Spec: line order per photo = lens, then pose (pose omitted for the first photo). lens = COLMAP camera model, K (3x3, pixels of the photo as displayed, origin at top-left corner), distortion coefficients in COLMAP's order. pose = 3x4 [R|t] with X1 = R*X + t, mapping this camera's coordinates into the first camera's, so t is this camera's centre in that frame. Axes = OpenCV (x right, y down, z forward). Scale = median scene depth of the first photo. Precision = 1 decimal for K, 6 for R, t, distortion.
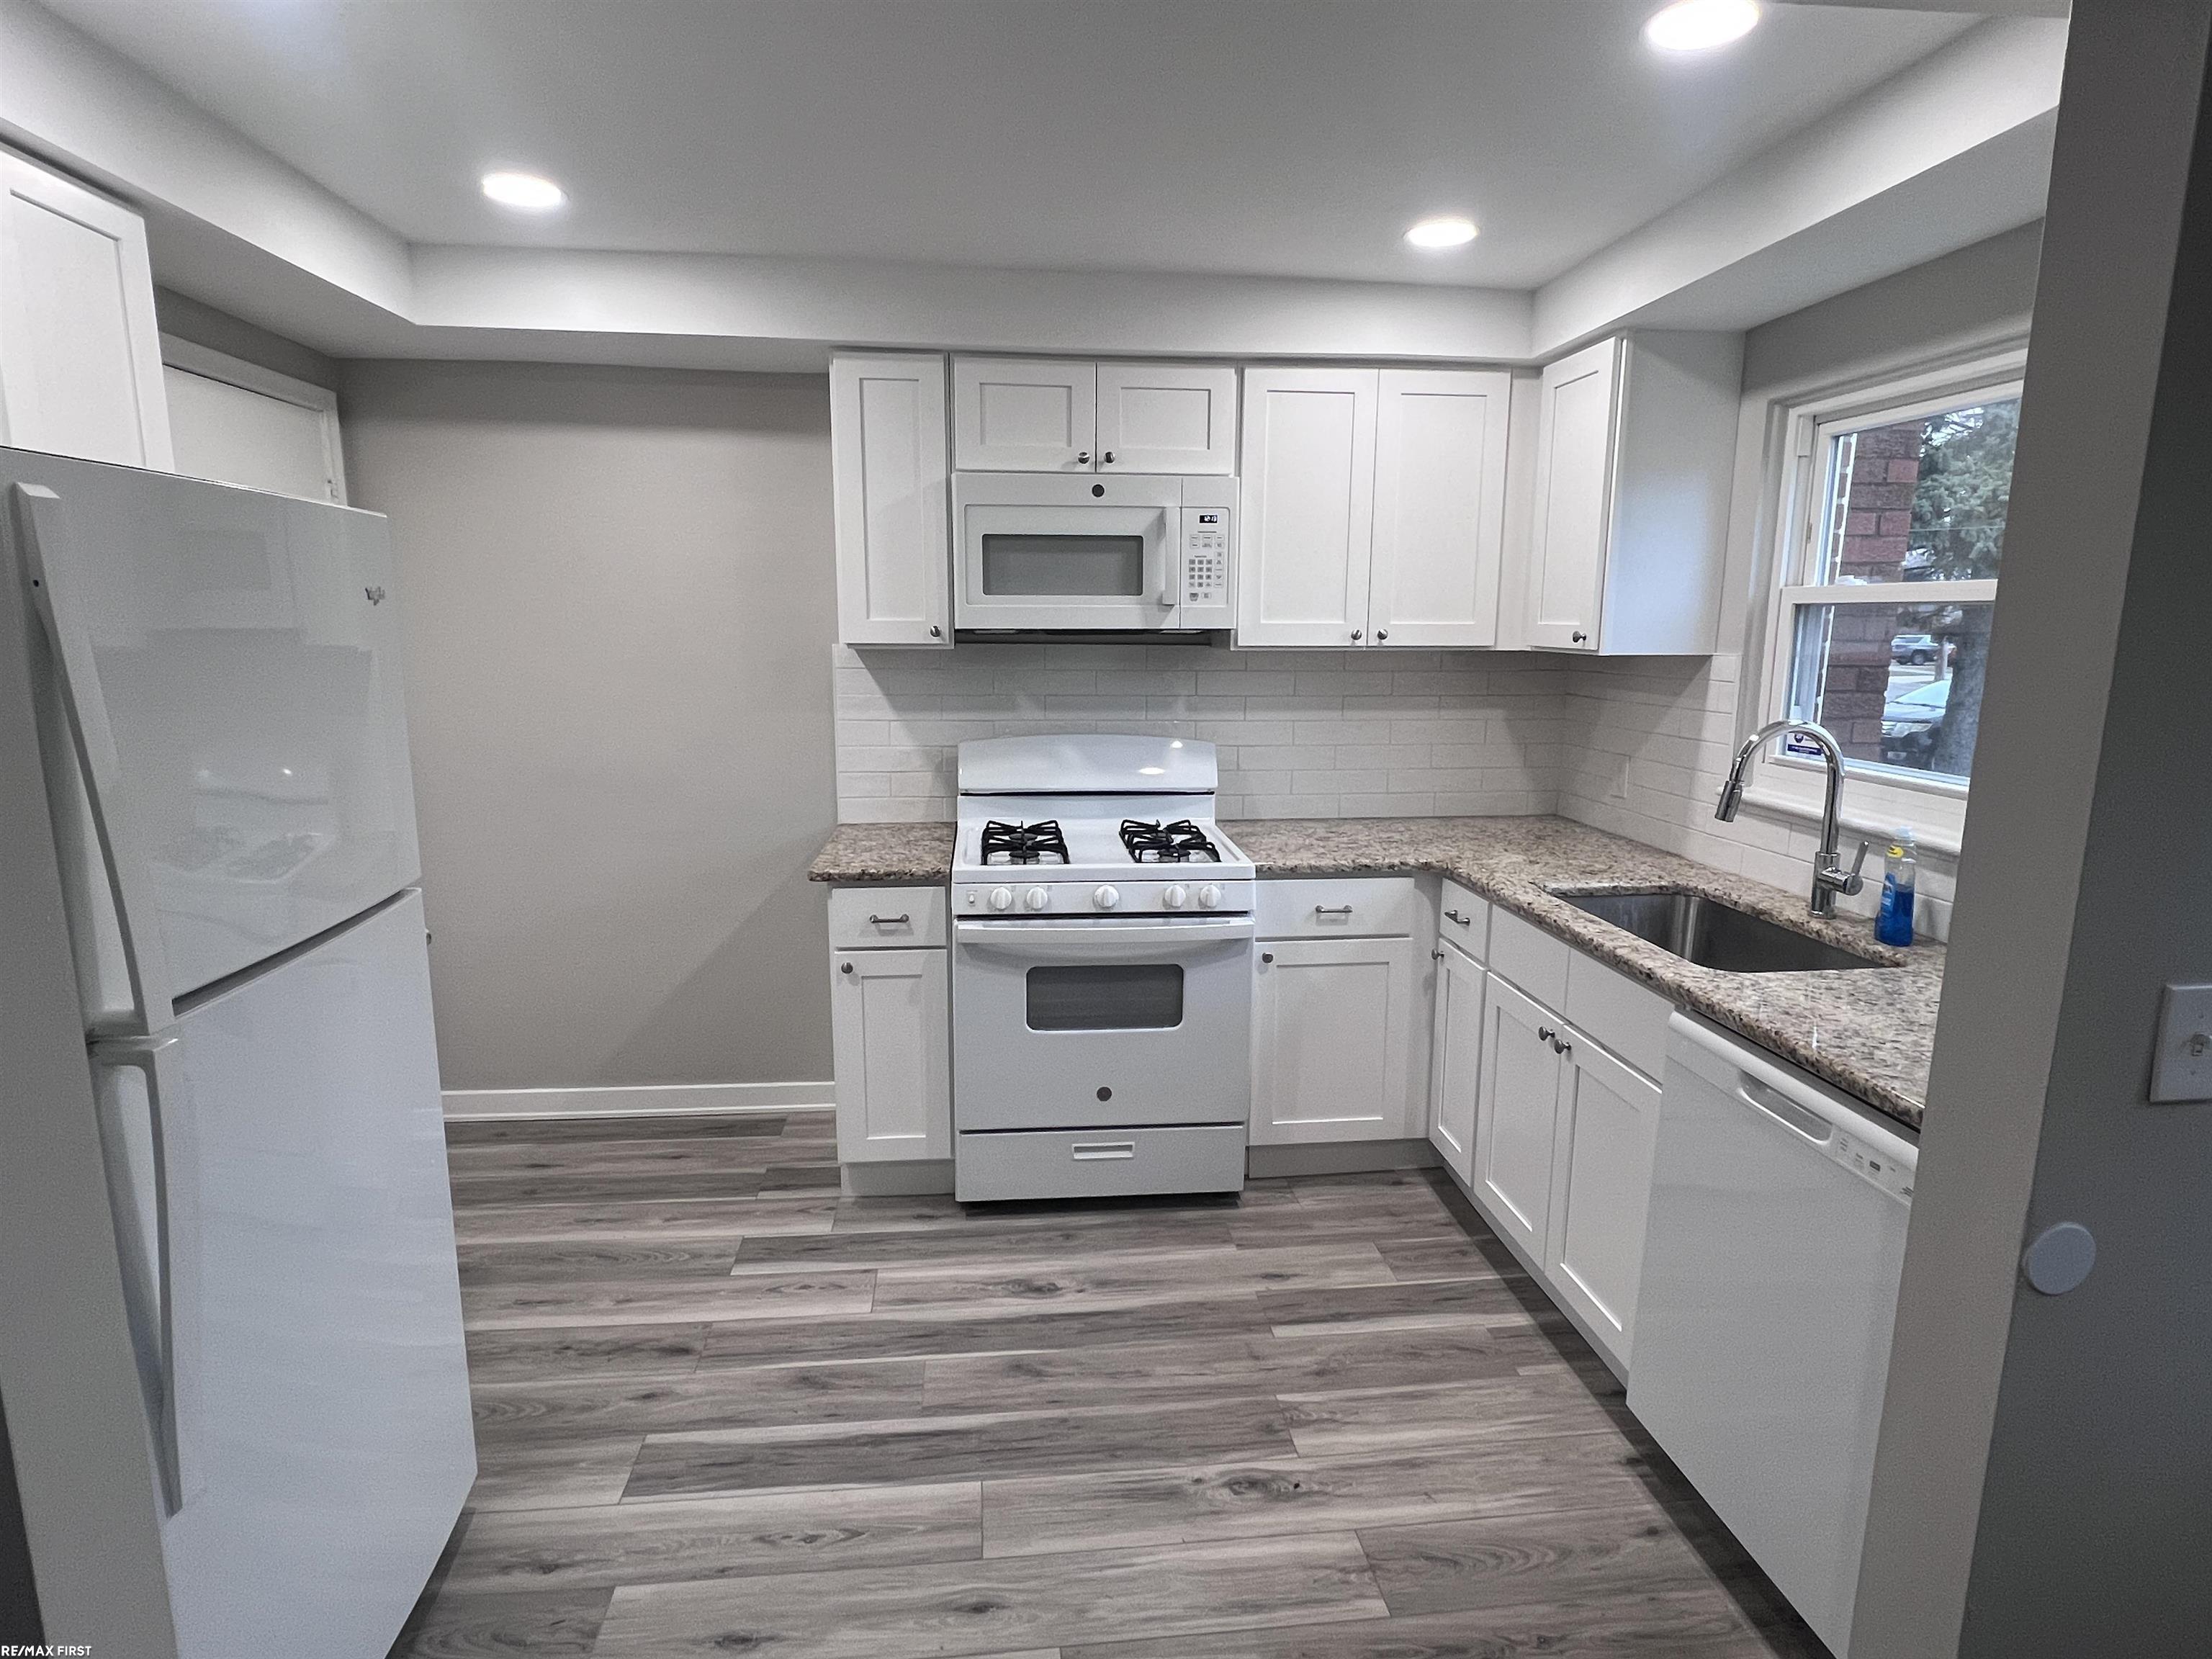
lens RADIAL K [[1176.6, 0, 1106.0], [0, 1176.6, 829.5], [0, 0, 1]] dist [0.000873, -0.000921]
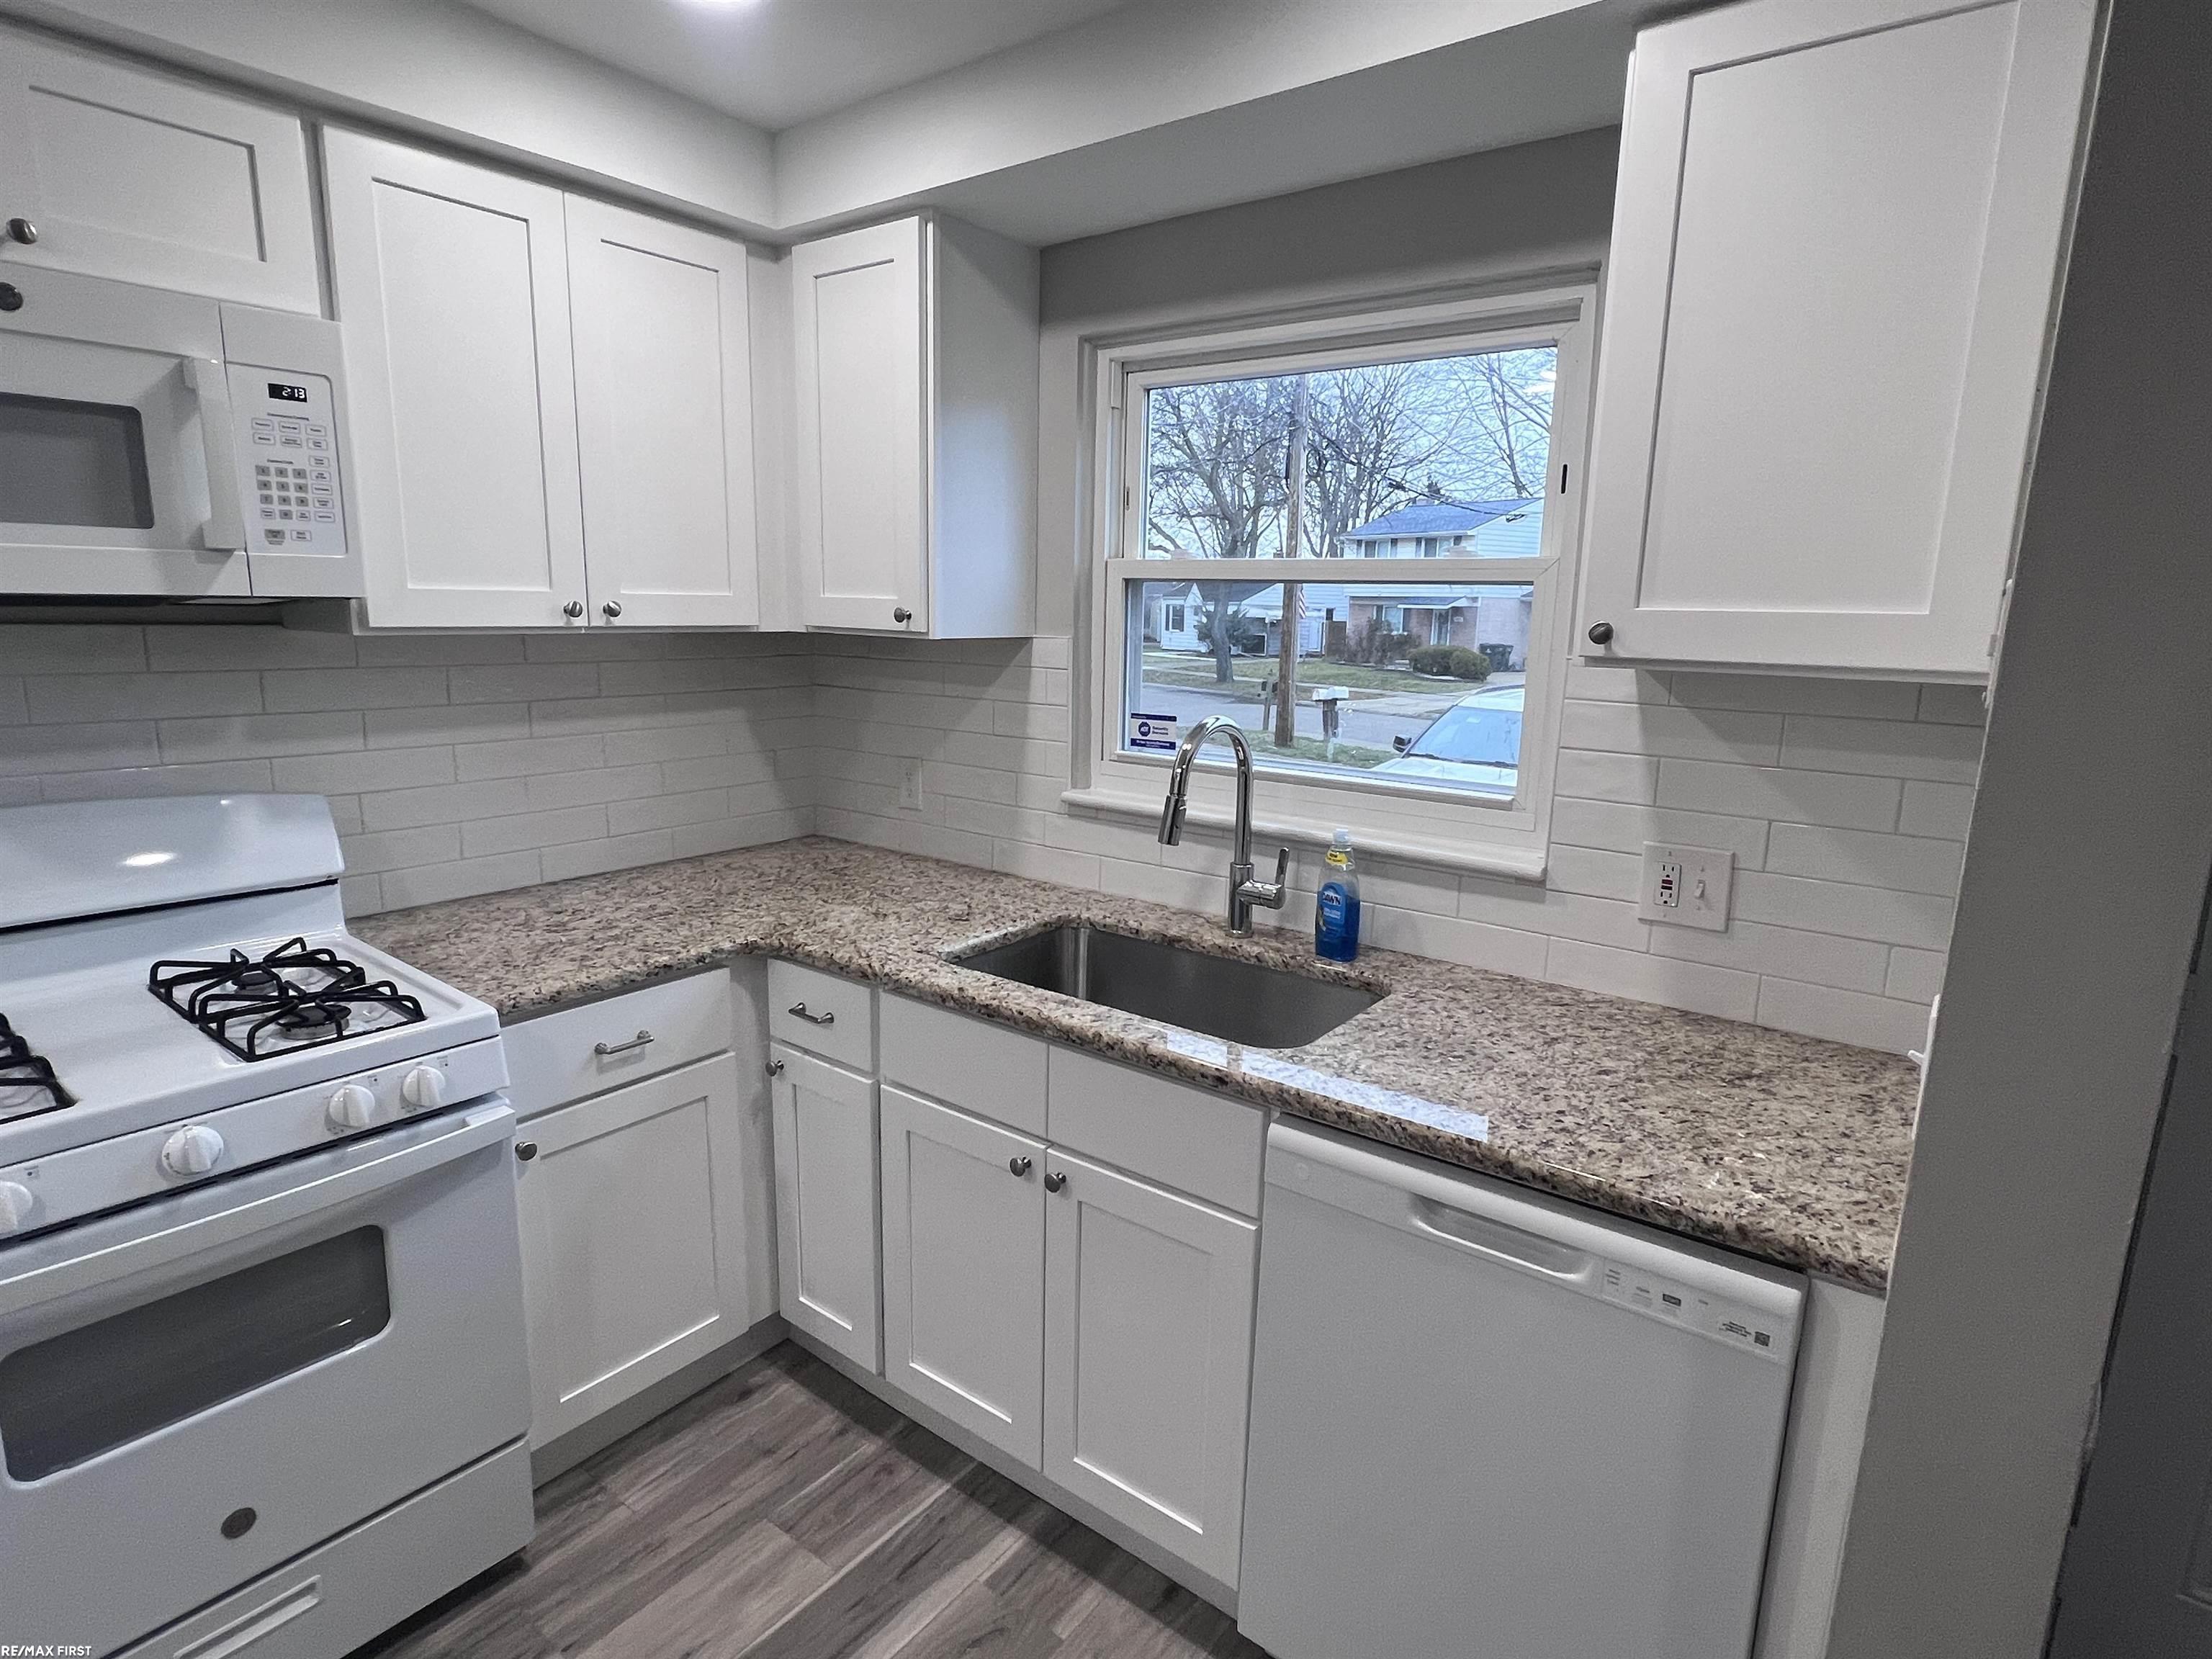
lens RADIAL K [[1176.6, 0, 1106.0], [0, 1176.6, 829.5], [0, 0, 1]] dist [0.000873, -0.000921]
pose [[0.687714, -0.127598, 0.714681, -0.068508], [0.109236, 0.991413, 0.071892, -0.065404], [-0.717717, 0.028628, 0.695747, 0.374178]]
